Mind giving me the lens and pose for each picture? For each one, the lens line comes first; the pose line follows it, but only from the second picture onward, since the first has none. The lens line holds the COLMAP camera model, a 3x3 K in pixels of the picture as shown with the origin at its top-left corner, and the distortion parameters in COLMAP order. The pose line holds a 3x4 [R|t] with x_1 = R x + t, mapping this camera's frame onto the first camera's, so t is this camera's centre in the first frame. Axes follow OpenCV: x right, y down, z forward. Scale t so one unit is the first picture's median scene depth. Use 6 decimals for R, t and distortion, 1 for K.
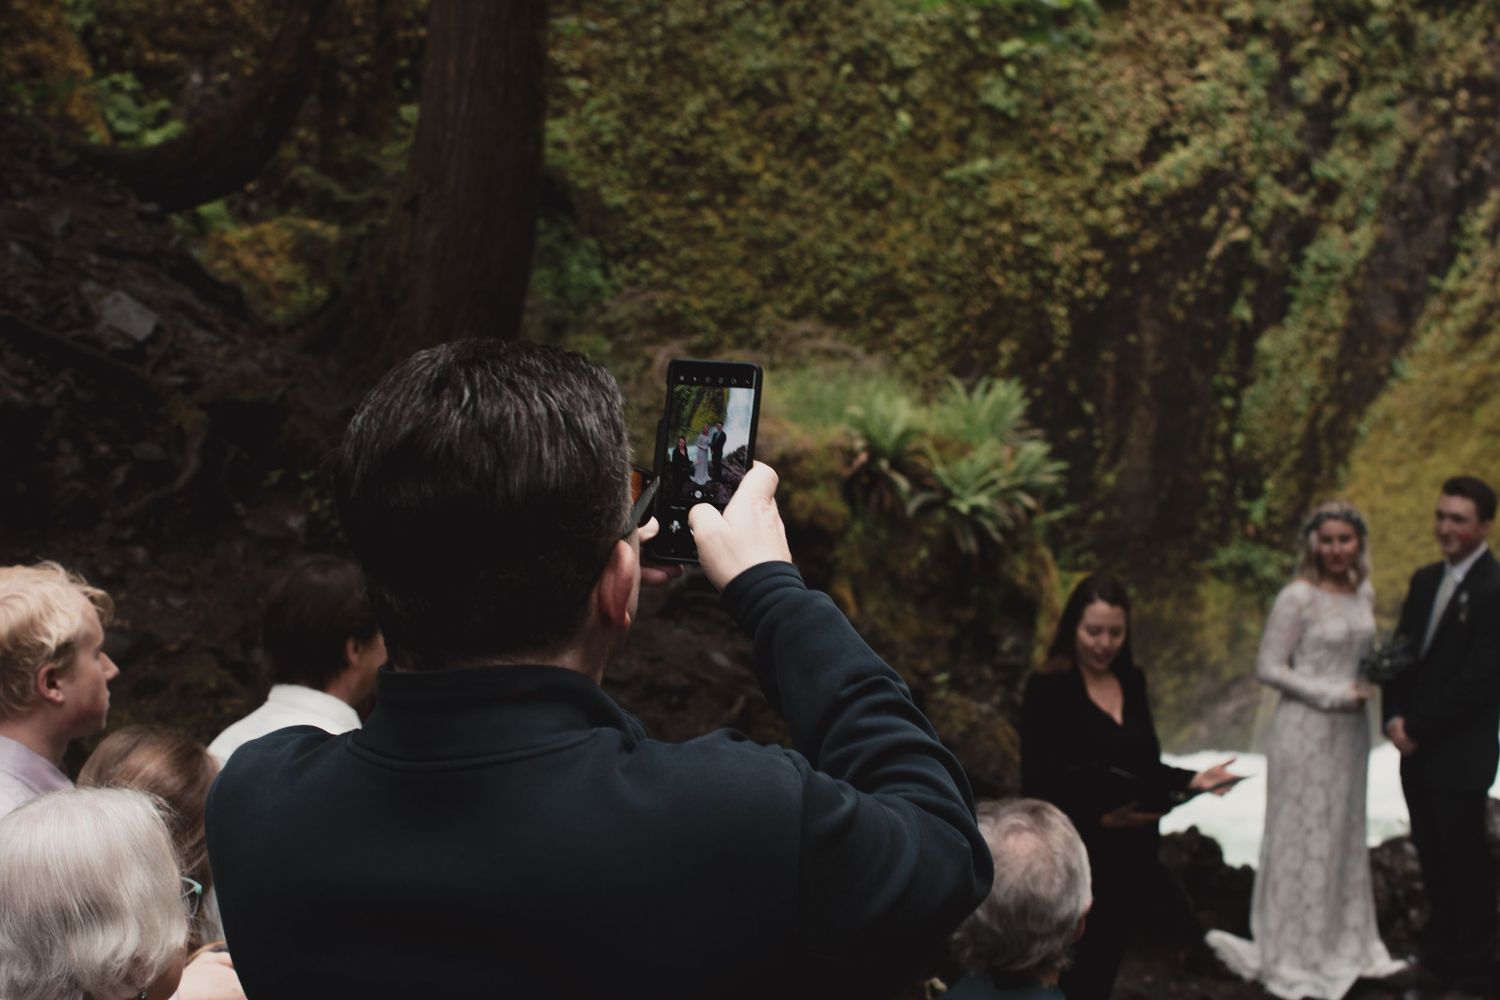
lens RADIAL K [[2241.3, 0, 750.0], [0, 2241.3, 500.0], [0, 0, 1]] dist [-0.163046, 0.283857]
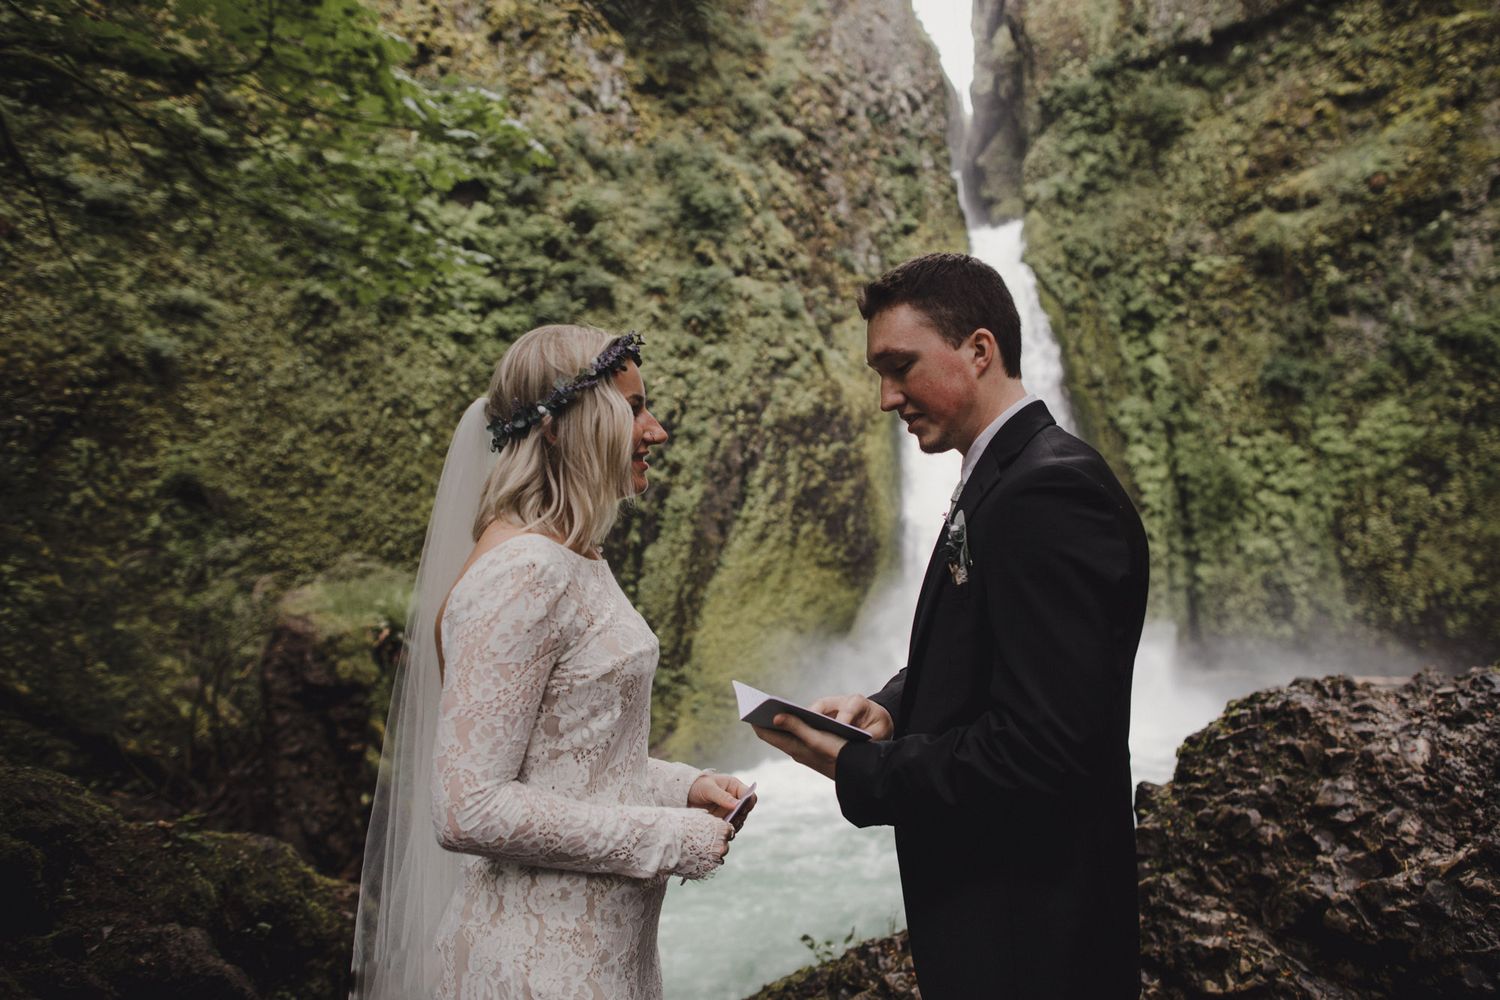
lens RADIAL K [[1082.0, 0, 782.2], [0, 1082.0, 483.1], [0, 0, 1]] dist [-0.060196, 0.057386]
pose [[0.938020, -0.063695, 0.340679, 0.041790], [0.118599, 0.982615, -0.142835, 0.011662], [-0.325658, 0.174386, 0.929266, 0.152963]]
